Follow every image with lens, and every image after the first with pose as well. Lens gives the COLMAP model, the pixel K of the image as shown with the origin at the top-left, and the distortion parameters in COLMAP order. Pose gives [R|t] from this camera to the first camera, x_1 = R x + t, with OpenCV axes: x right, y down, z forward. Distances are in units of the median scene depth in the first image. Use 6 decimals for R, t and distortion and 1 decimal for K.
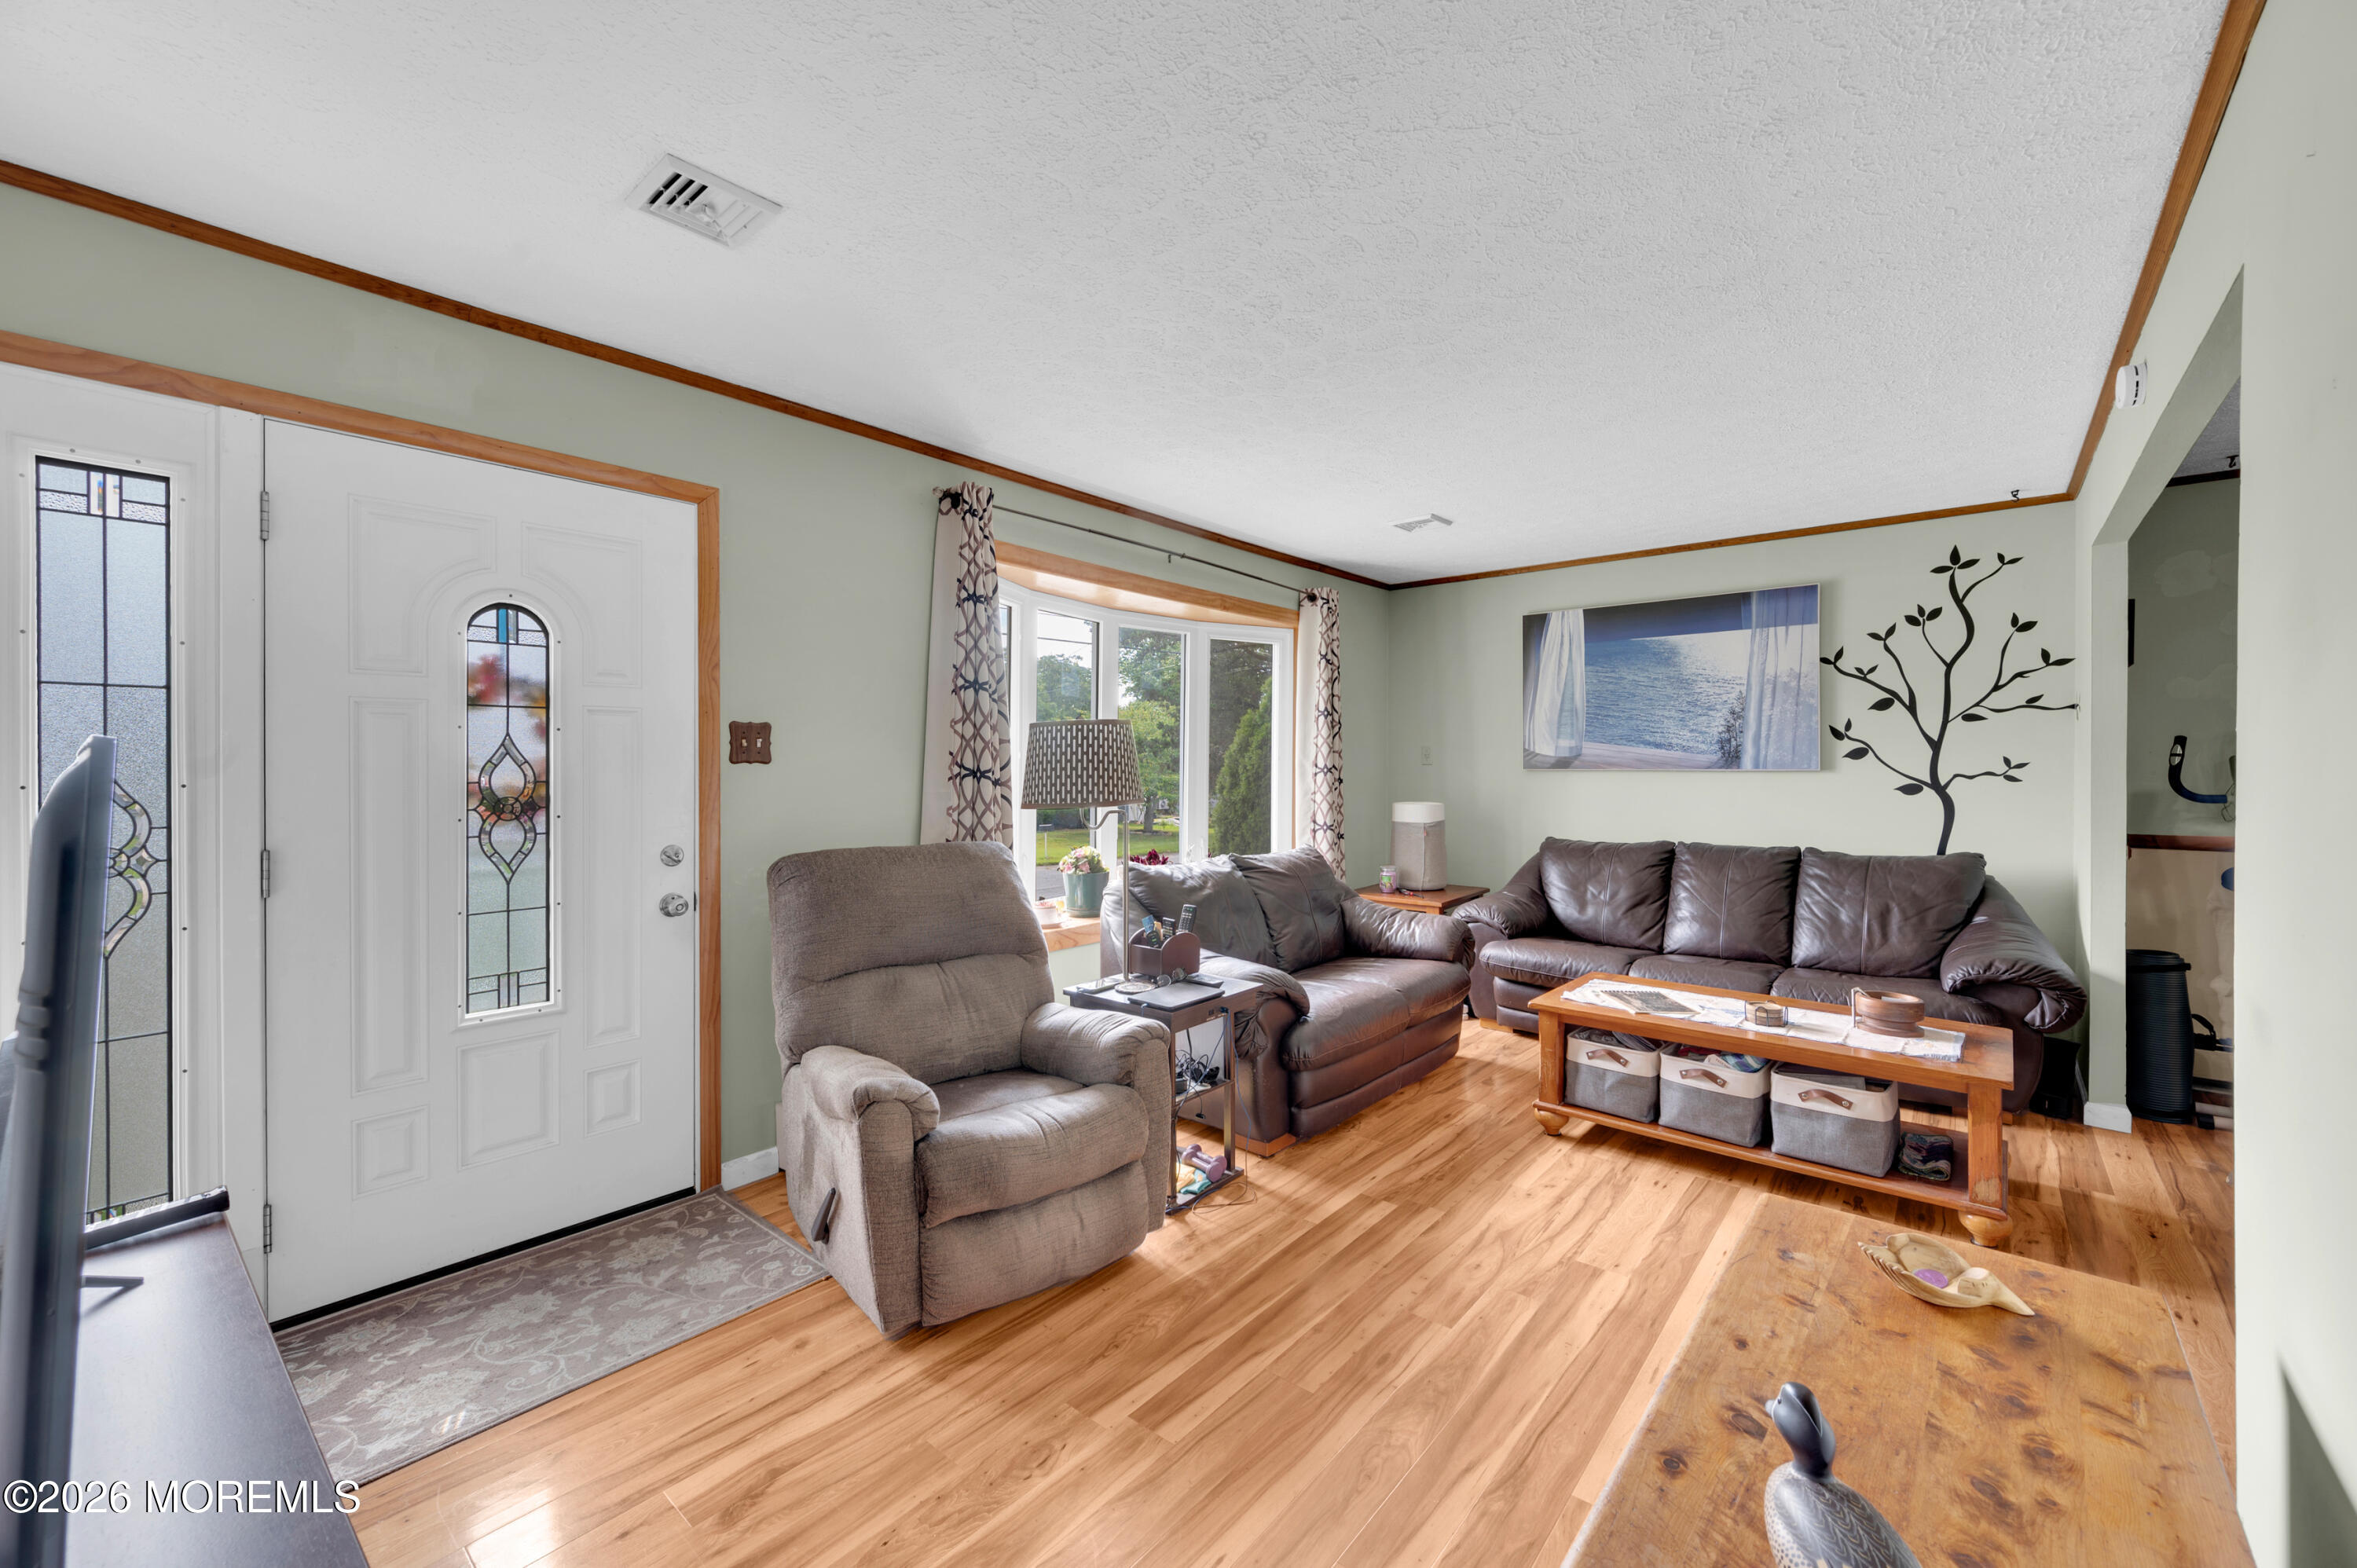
lens RADIAL K [[950.2, 0, 1196.4], [0, 950.2, 773.8], [0, 0, 1]] dist [0.003039, 0.000002]
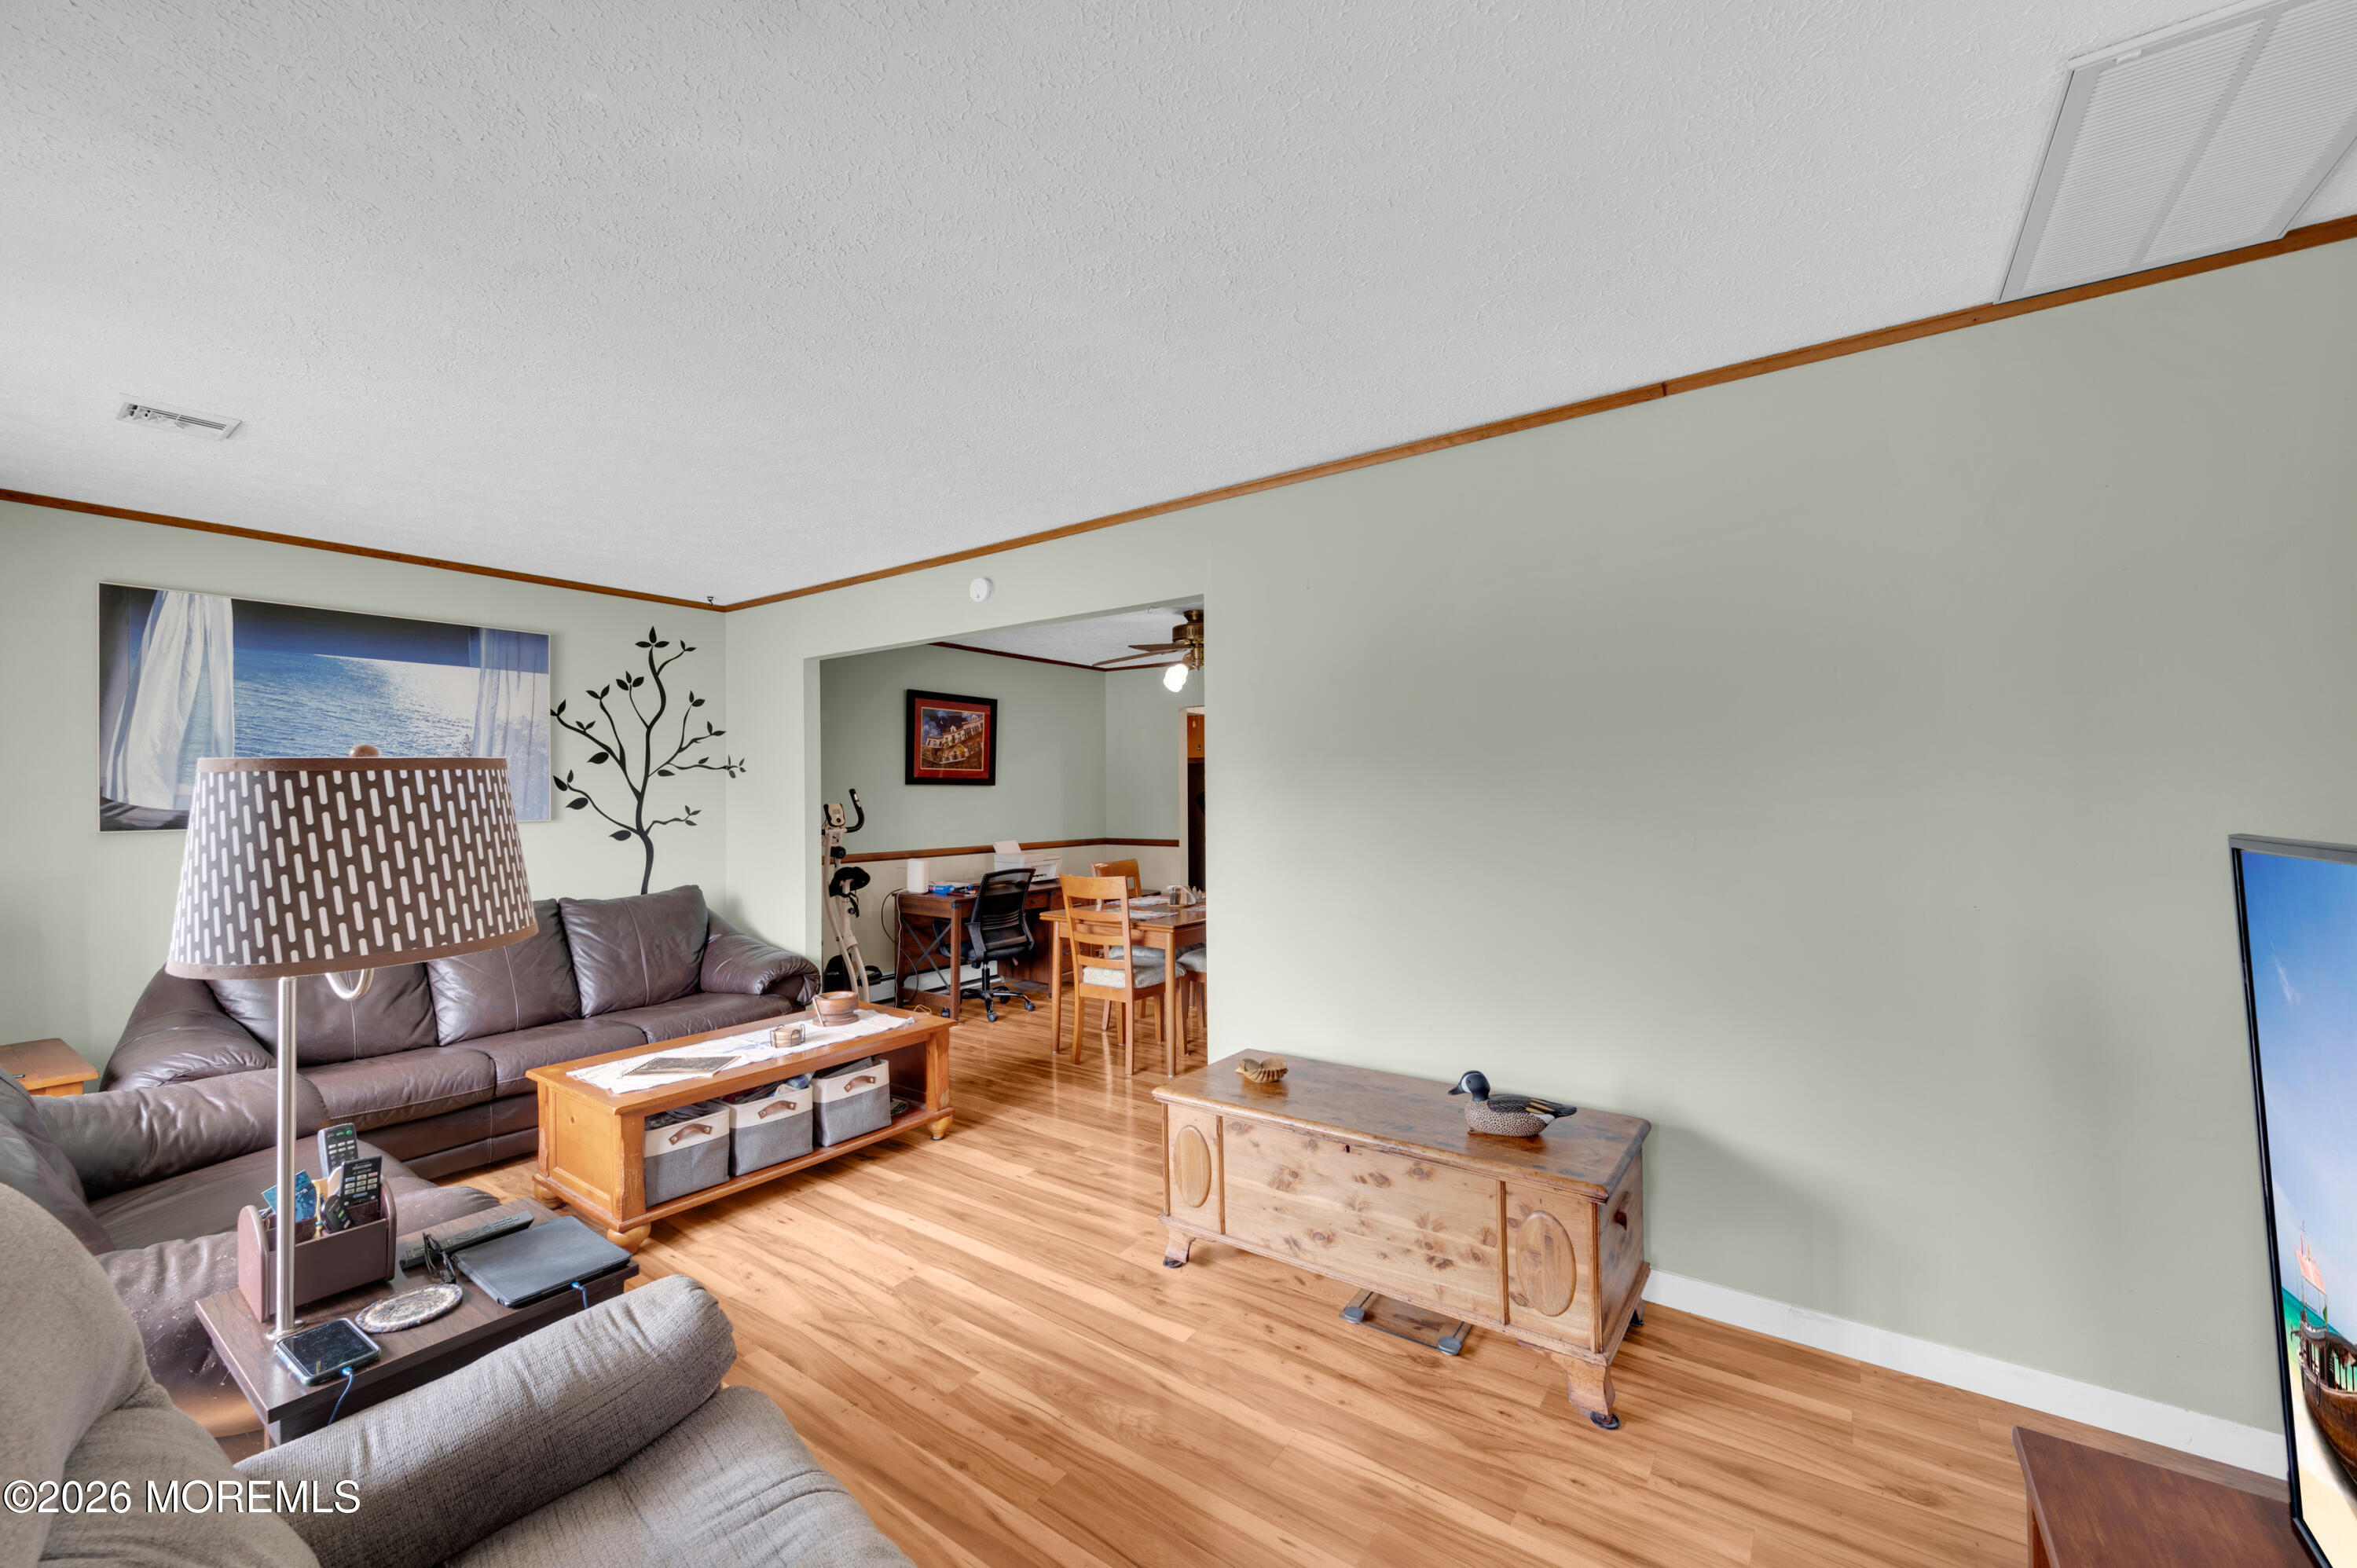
lens RADIAL K [[919.1, 0, 1188.3], [0, 919.1, 787.2], [0, 0, 1]] dist [0.001586, 0.000042]
pose [[-0.072957, 0.008714, 0.997297, -0.381648], [0.017805, 0.999814, -0.007433, -0.020802], [-0.997176, 0.017214, -0.073099, 0.424876]]
